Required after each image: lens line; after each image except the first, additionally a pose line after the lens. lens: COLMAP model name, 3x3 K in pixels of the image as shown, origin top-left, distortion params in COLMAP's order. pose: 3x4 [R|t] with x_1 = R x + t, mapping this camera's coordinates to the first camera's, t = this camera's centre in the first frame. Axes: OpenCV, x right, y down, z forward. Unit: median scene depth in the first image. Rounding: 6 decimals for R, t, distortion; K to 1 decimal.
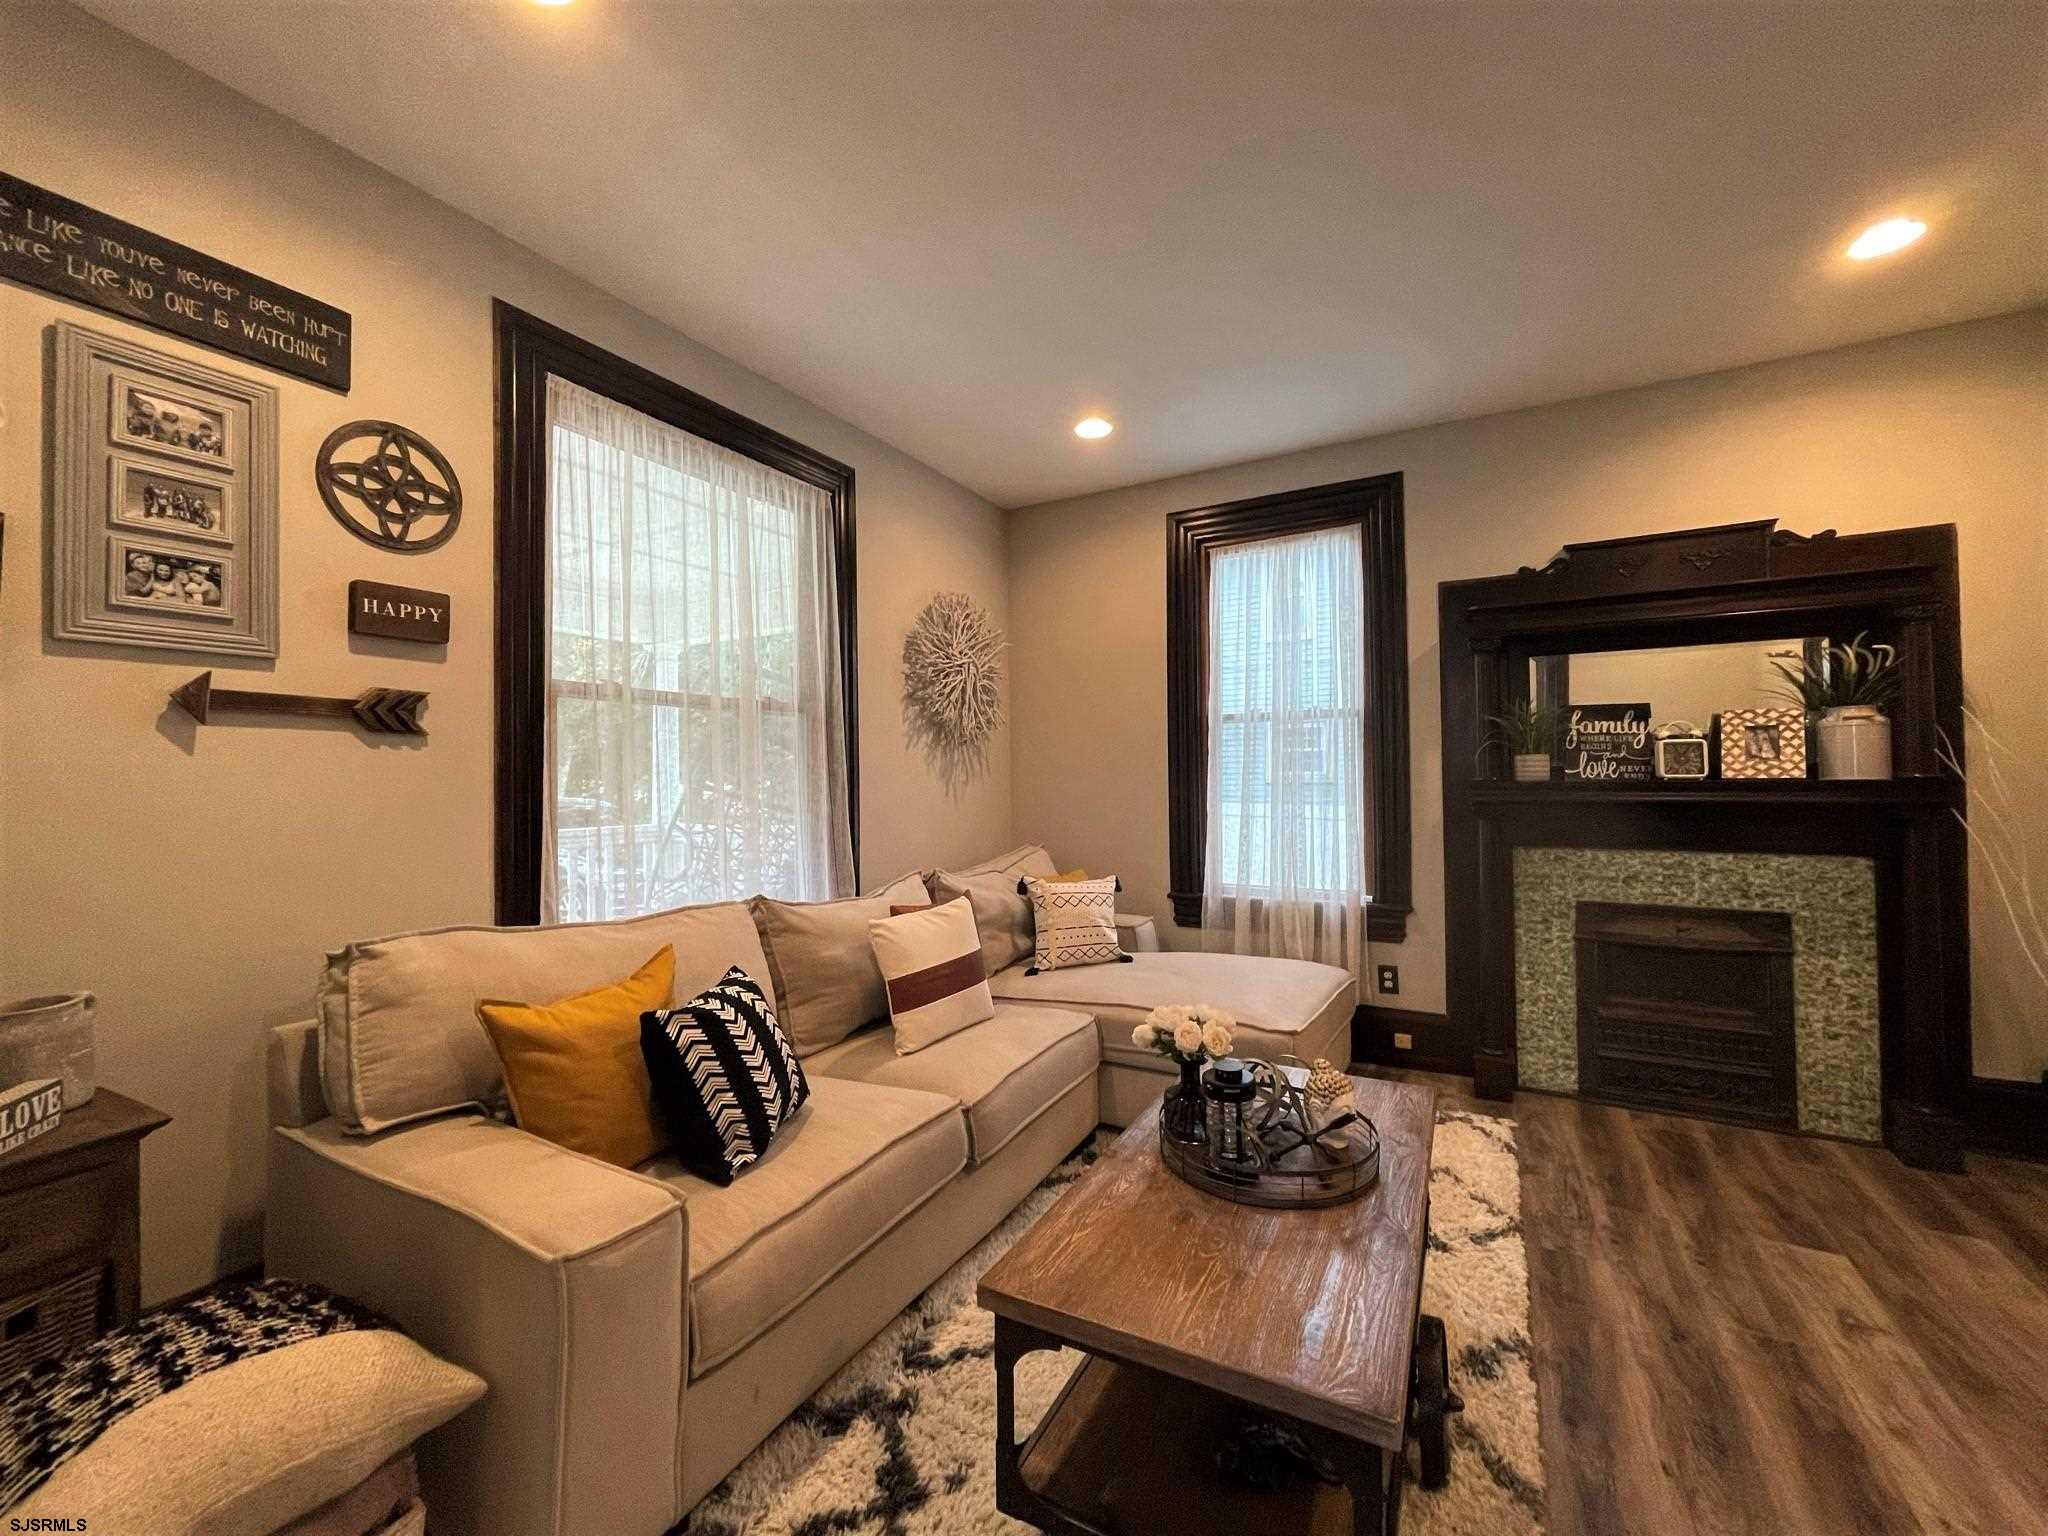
lens RADIAL K [[843.5, 0, 1013.9], [0, 843.5, 761.1], [0, 0, 1]] dist [0.000728, -0.000997]
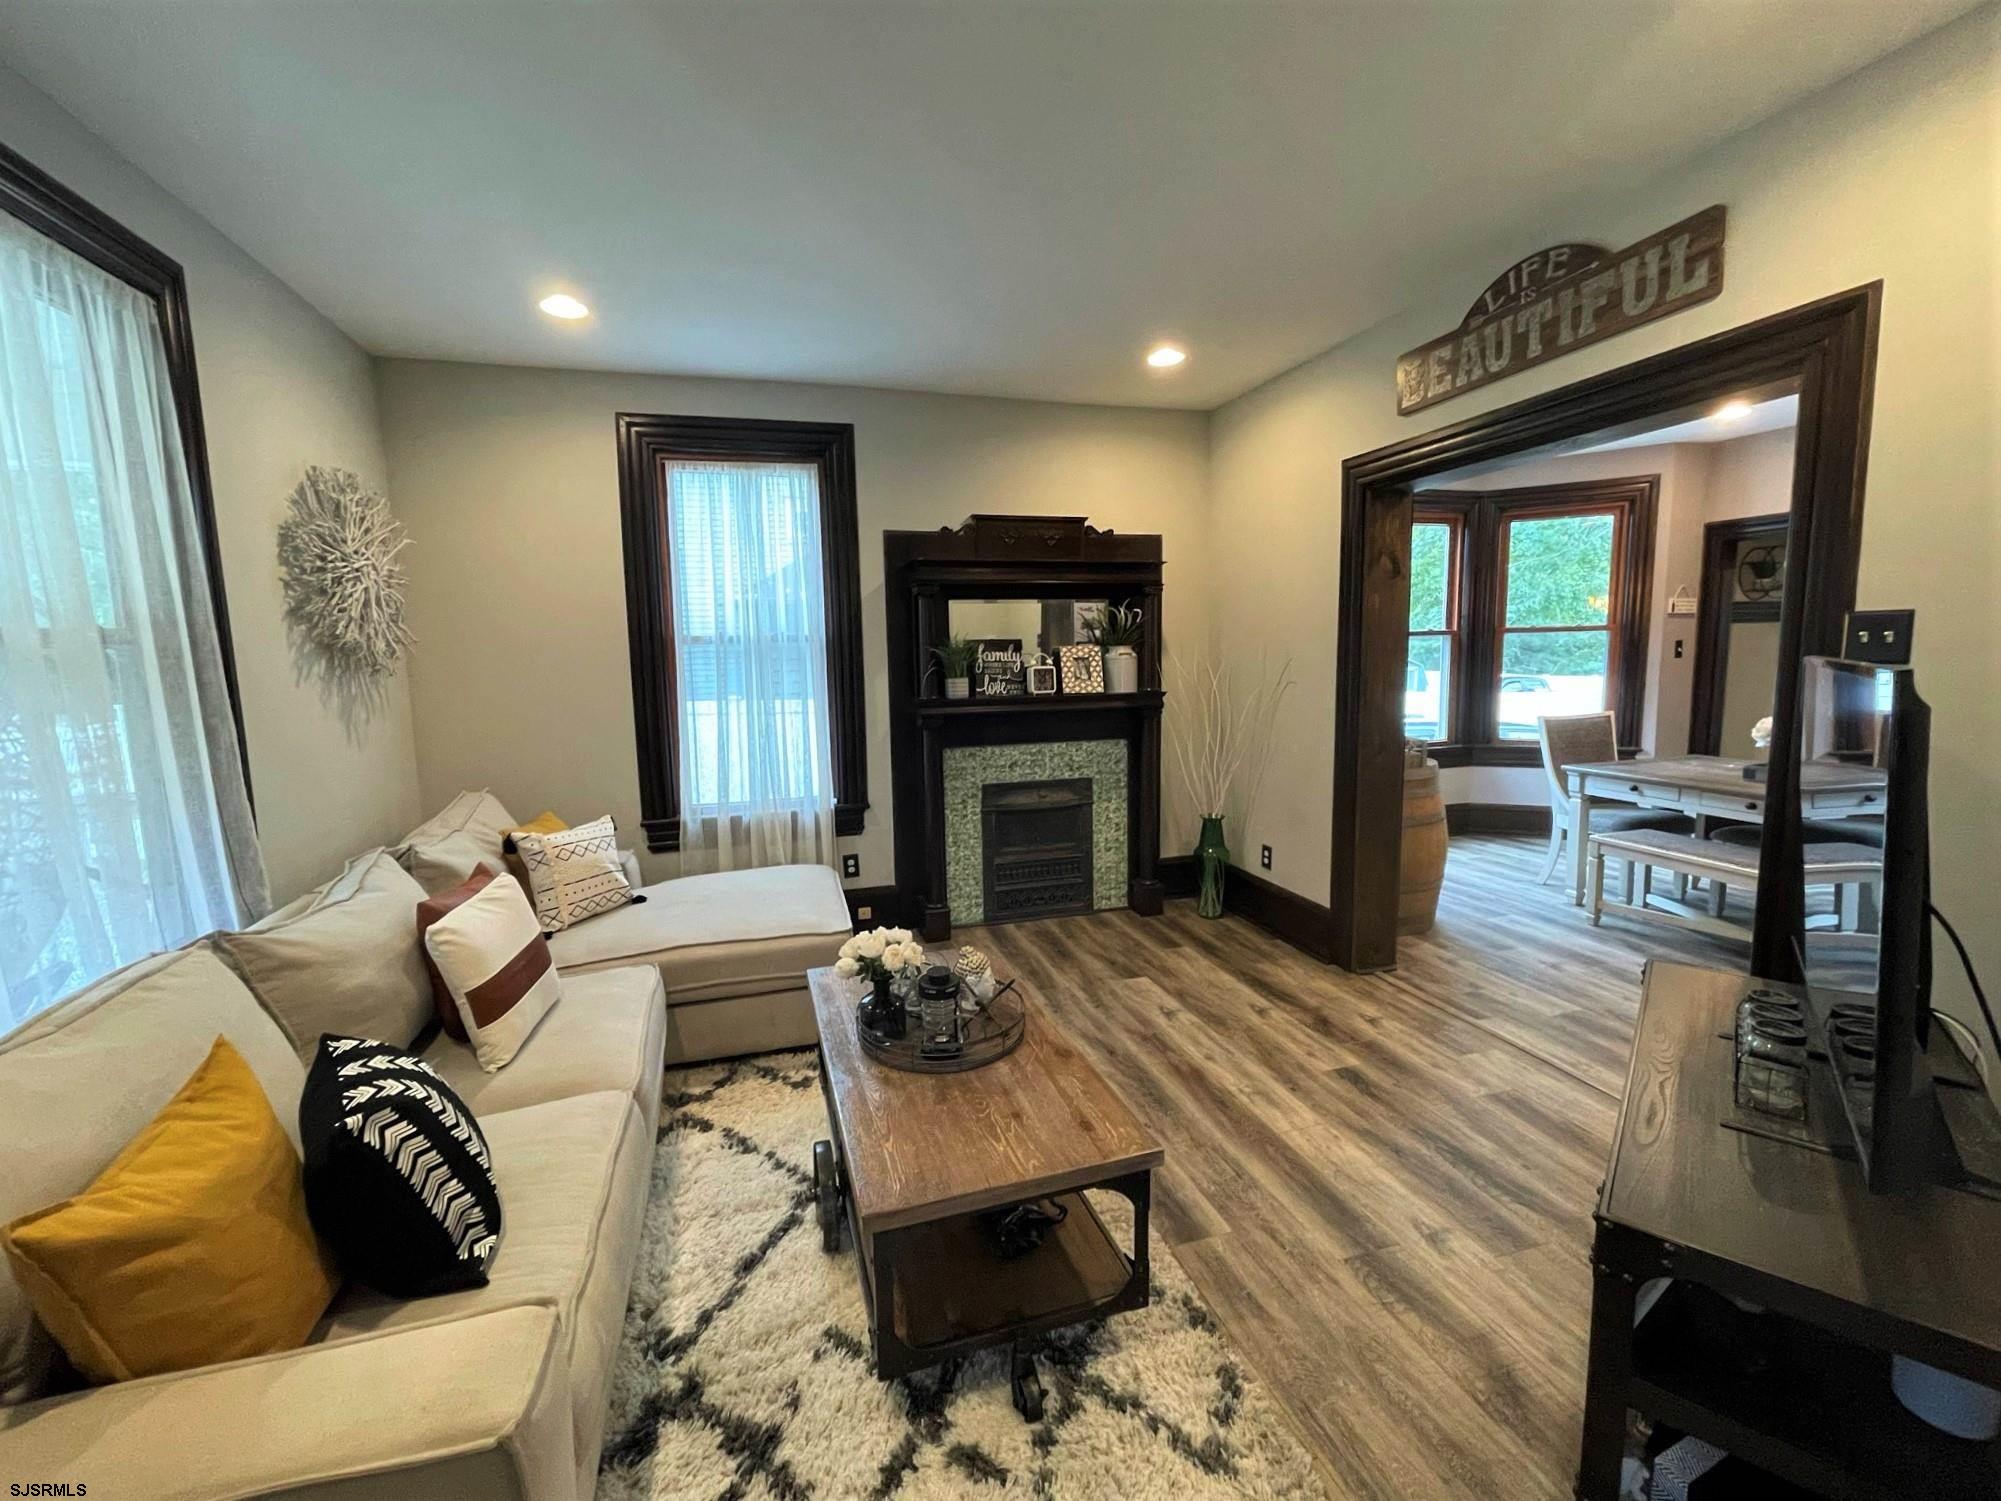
lens RADIAL K [[824.2, 0, 1029.0], [0, 824.2, 748.9], [0, 0, 1]] dist [0.000728, -0.000997]
pose [[0.679681, -0.087710, 0.728245, -0.256270], [-0.003254, 0.992455, 0.122568, -0.057259], [-0.733501, -0.085676, 0.674267, 0.055100]]
